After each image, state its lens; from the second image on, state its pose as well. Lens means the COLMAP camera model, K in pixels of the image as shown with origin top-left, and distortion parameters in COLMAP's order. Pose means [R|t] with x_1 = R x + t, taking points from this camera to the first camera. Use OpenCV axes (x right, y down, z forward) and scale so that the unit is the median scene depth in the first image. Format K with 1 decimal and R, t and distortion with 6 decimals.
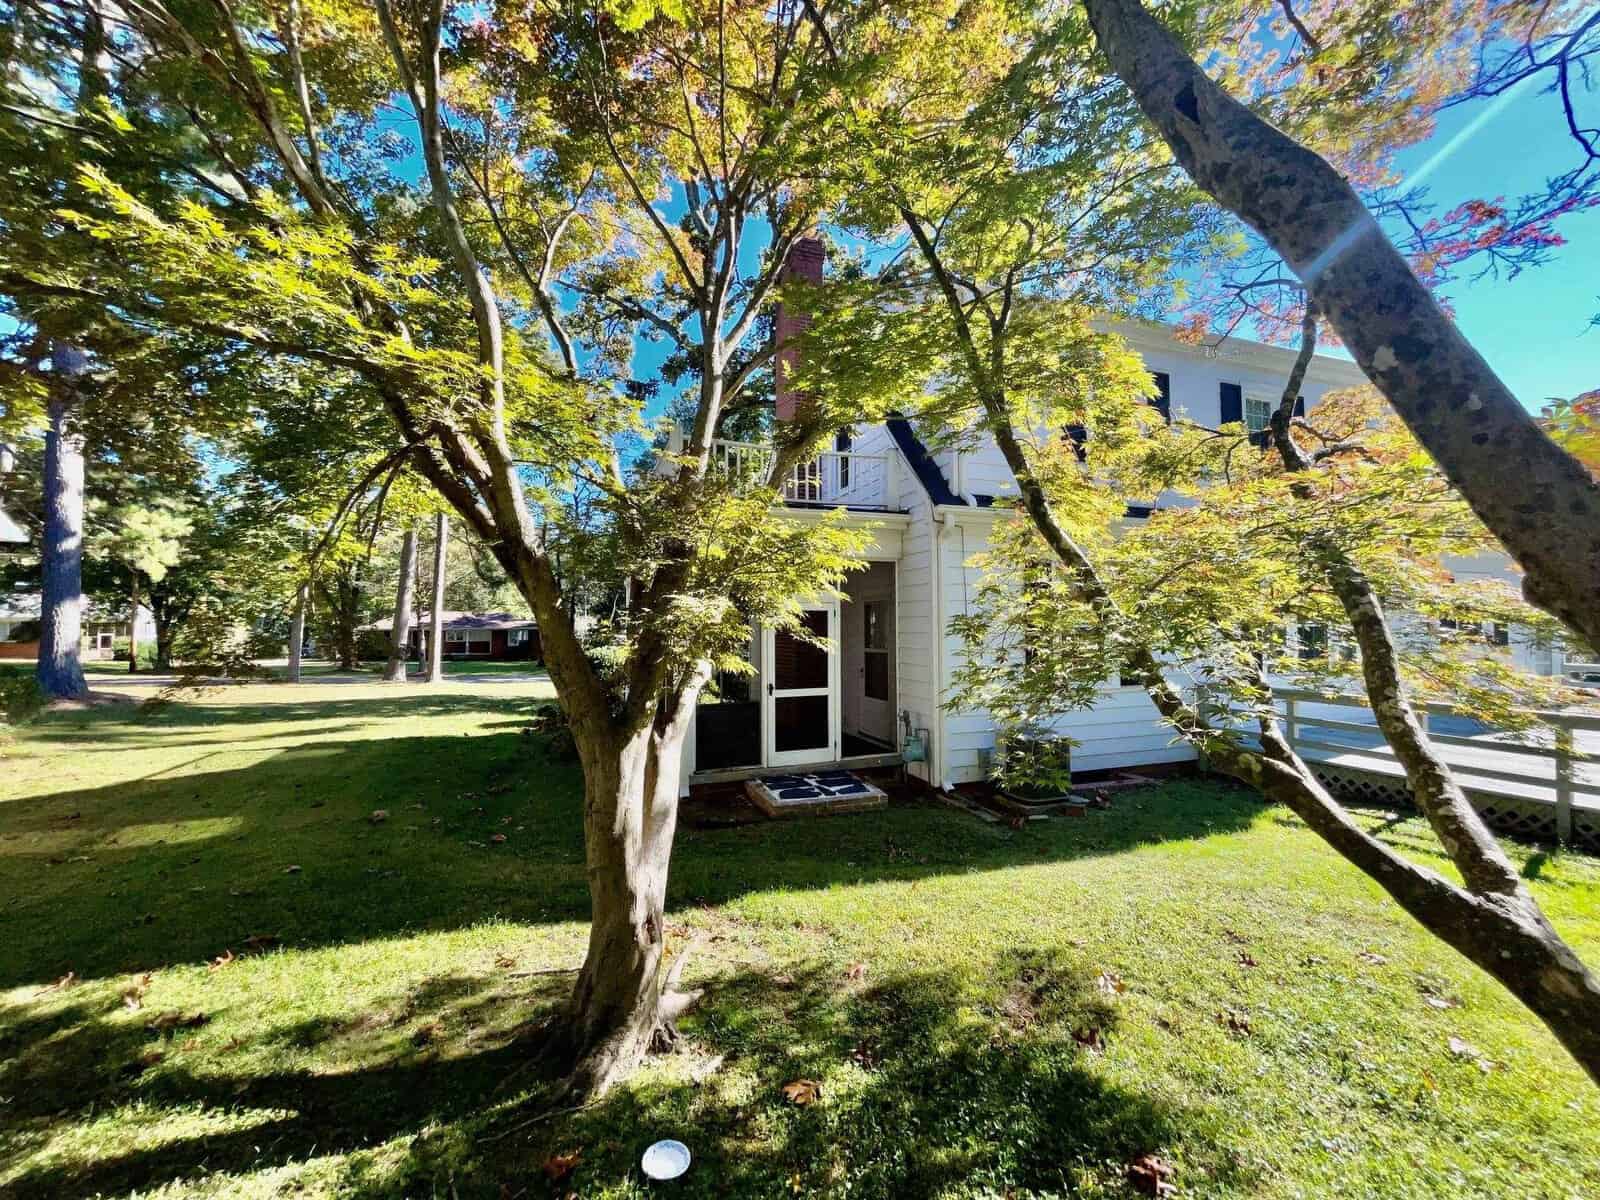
lens RADIAL K [[642.2, 0, 800.0], [0, 642.2, 600.0], [0, 0, 1]] dist [-0.000487, -0.000007]
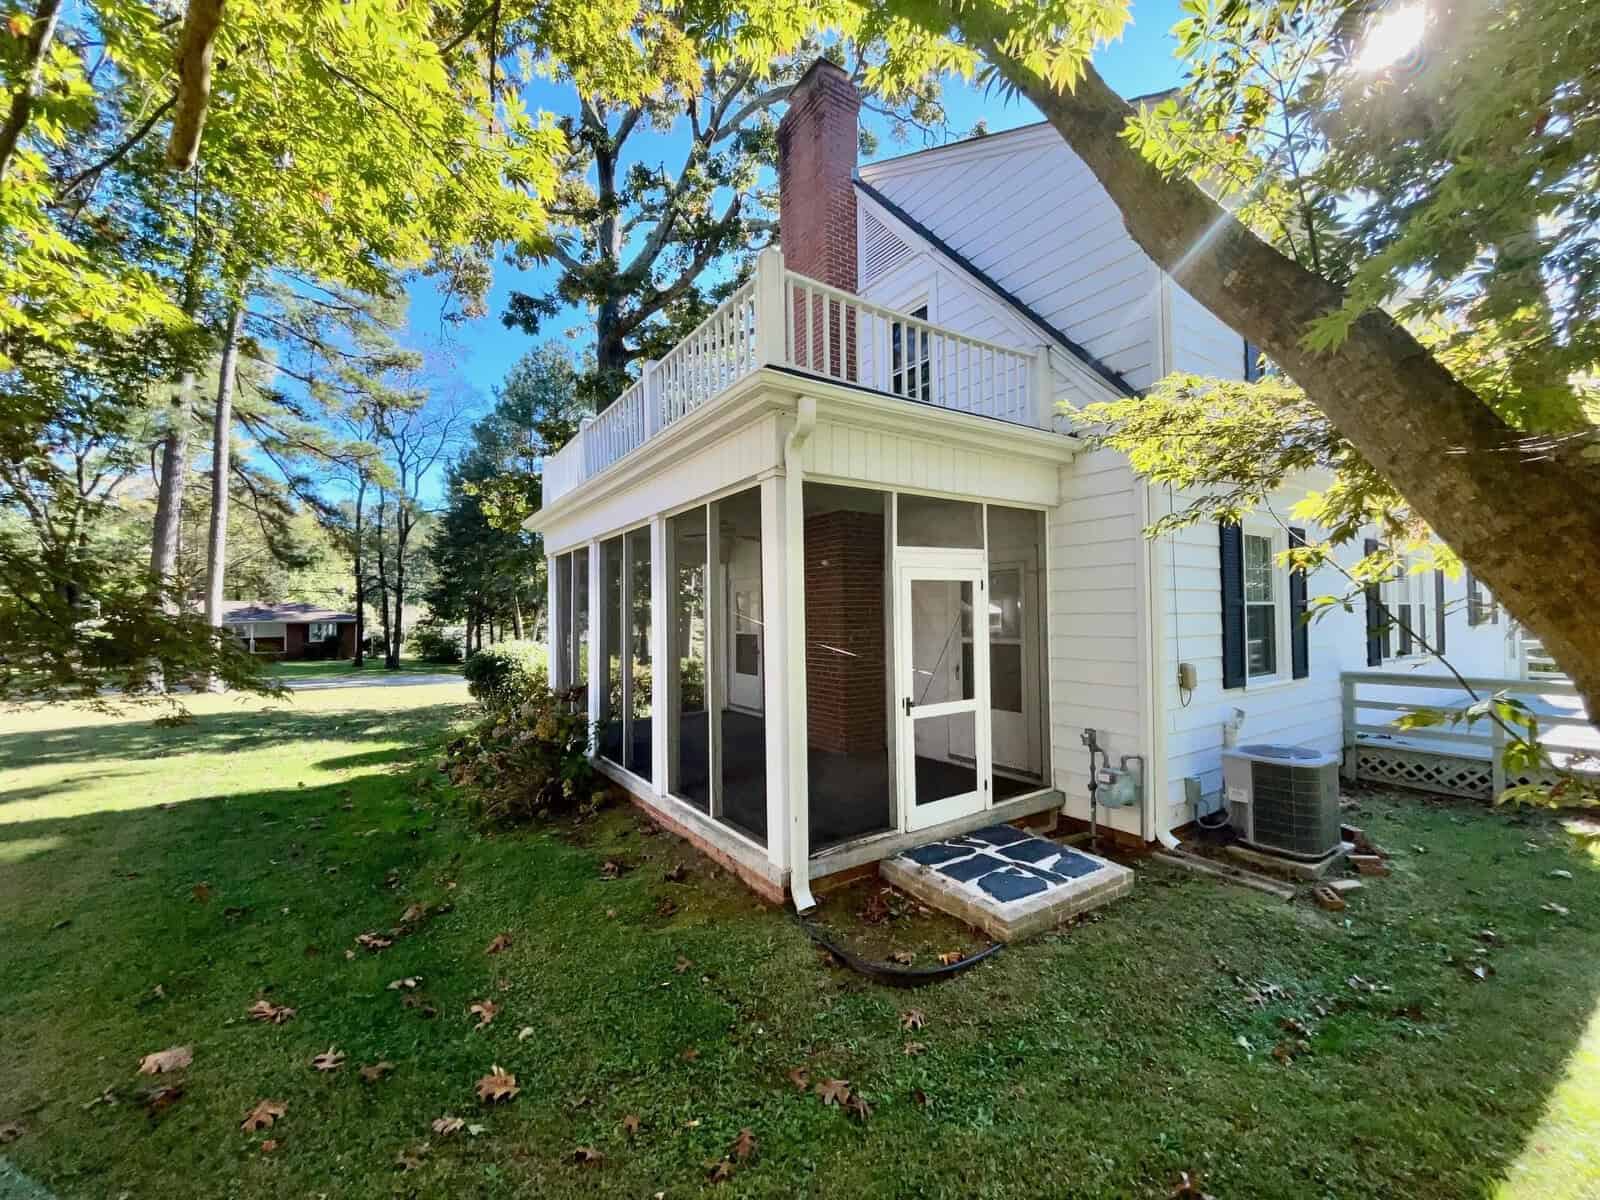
lens RADIAL K [[649.0, 0, 800.0], [0, 649.0, 600.0], [0, 0, 1]] dist [-0.020569, 0.012119]
pose [[0.972213, -0.002460, 0.234085, -0.150080], [-0.001226, 0.999878, 0.015601, 0.014156], [-0.234095, -0.015455, 0.972091, 0.215292]]
